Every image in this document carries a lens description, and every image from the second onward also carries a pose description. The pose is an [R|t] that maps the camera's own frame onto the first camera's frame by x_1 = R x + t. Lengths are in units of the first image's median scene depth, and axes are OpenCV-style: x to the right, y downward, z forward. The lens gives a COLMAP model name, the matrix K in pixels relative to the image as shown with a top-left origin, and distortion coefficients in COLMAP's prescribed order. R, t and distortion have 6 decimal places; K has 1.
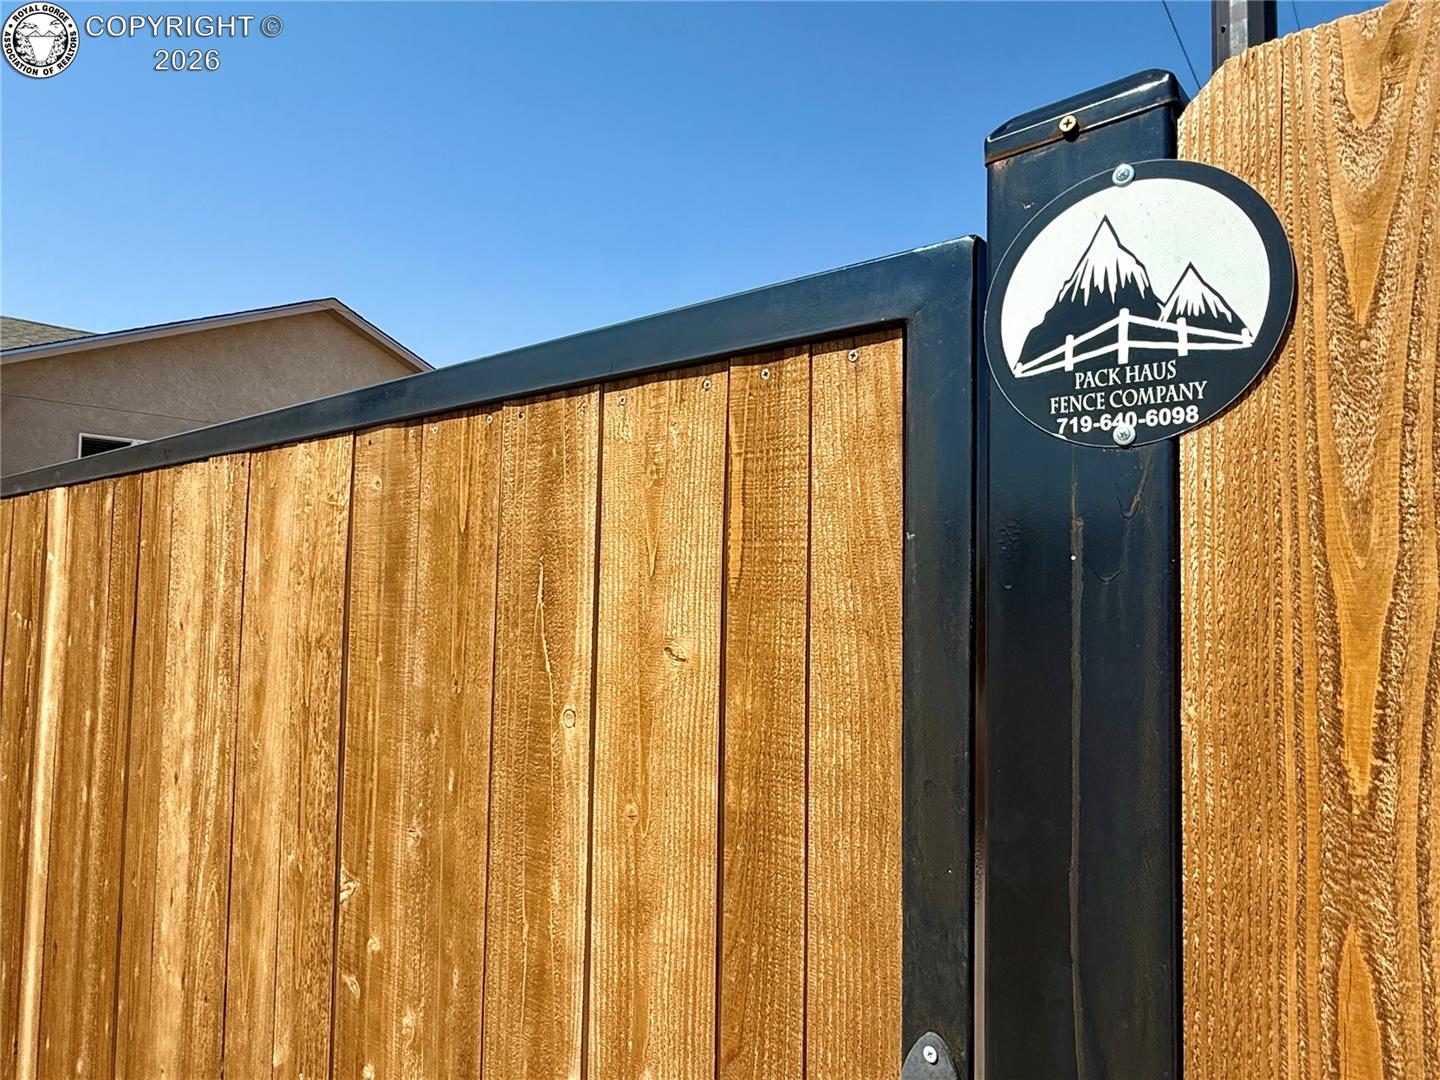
lens RADIAL K [[879.6, 0, 718.6], [0, 879.6, 535.2], [0, 0, 1]] dist [0.007743, 0.001481]
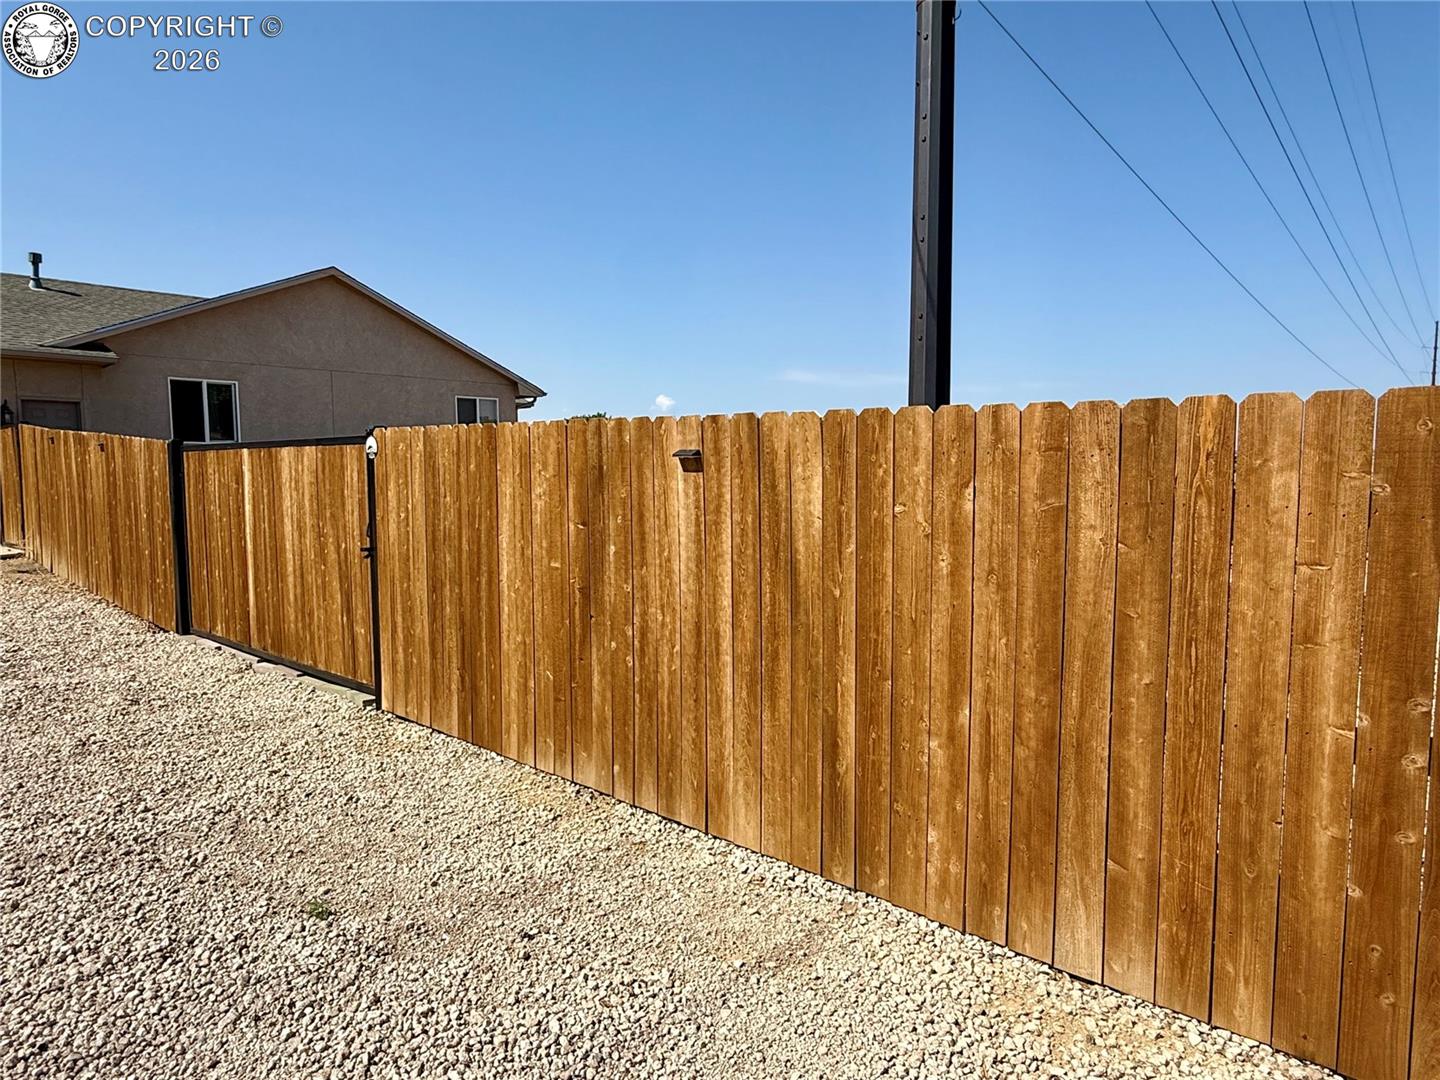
lens RADIAL K [[879.6, 0, 721.3], [0, 879.6, 536.6], [0, 0, 1]] dist [0.007743, 0.001481]
pose [[0.999430, -0.015666, -0.029907, 1.734183], [0.019319, 0.991832, 0.126082, -0.147798], [0.027688, -0.126588, 0.991569, -3.407112]]
